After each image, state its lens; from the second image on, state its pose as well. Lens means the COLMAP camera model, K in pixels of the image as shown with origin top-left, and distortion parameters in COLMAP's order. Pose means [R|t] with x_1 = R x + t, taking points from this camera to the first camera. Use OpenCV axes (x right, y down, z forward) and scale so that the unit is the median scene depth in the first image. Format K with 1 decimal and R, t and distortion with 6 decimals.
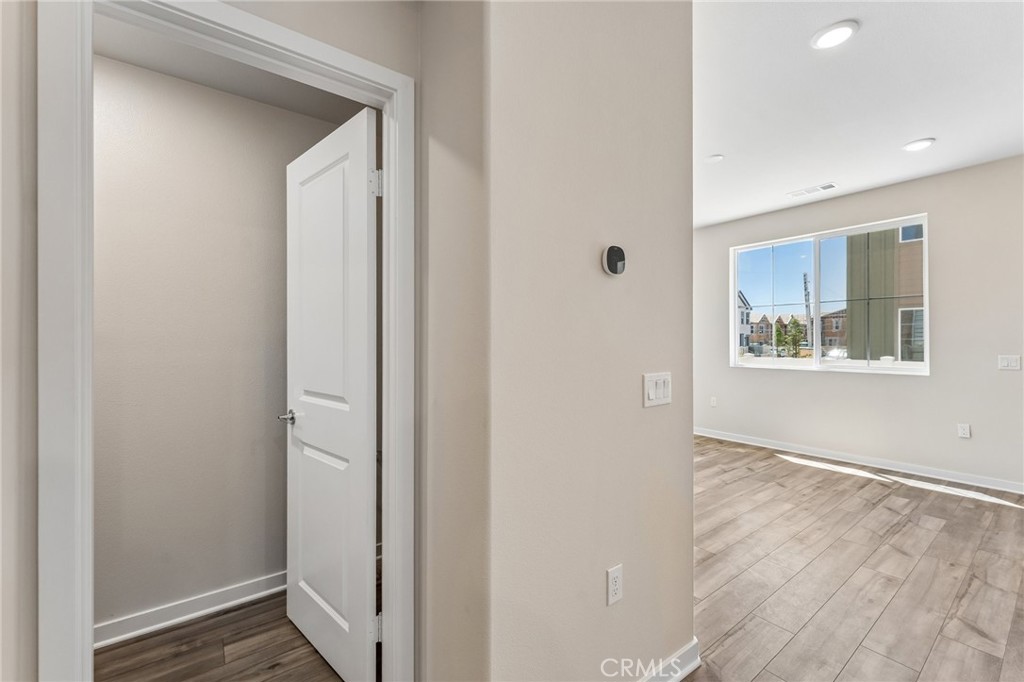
lens RADIAL K [[417.2, 0, 512.6], [0, 417.2, 341.1], [0, 0, 1]] dist [-0.001591, -0.000057]
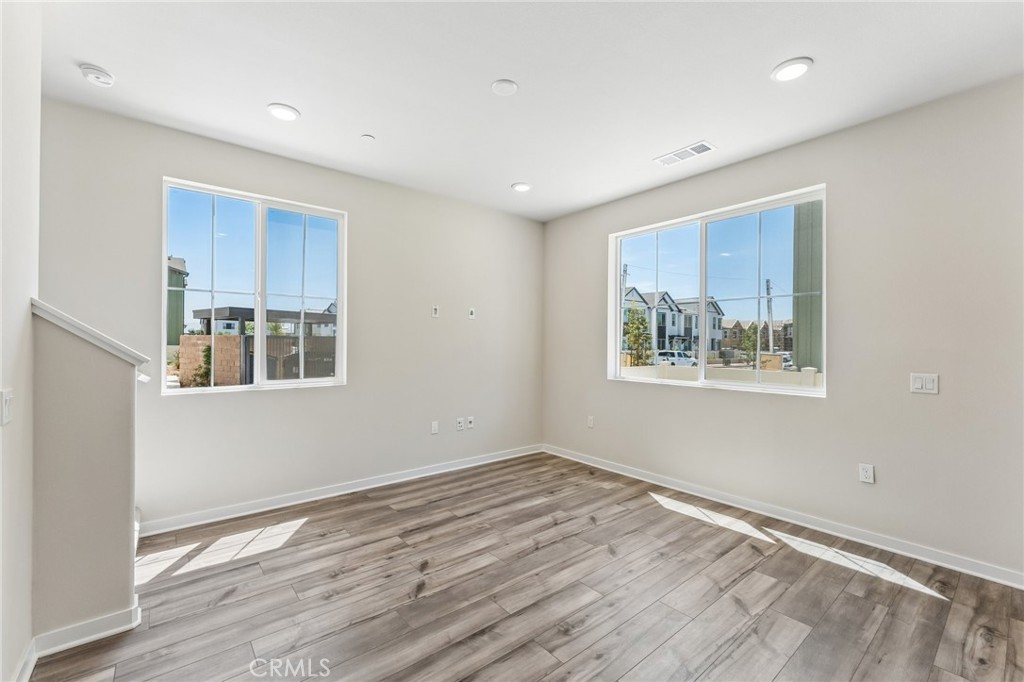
lens RADIAL K [[417.2, 0, 490.1], [0, 417.2, 341.8], [0, 0, 1]] dist [-0.001591, -0.000057]
pose [[0.999671, 0.012417, 0.022464, 0.404591], [-0.012342, 0.999918, -0.003472, -0.010124], [-0.022505, 0.003193, 0.999742, 0.277741]]
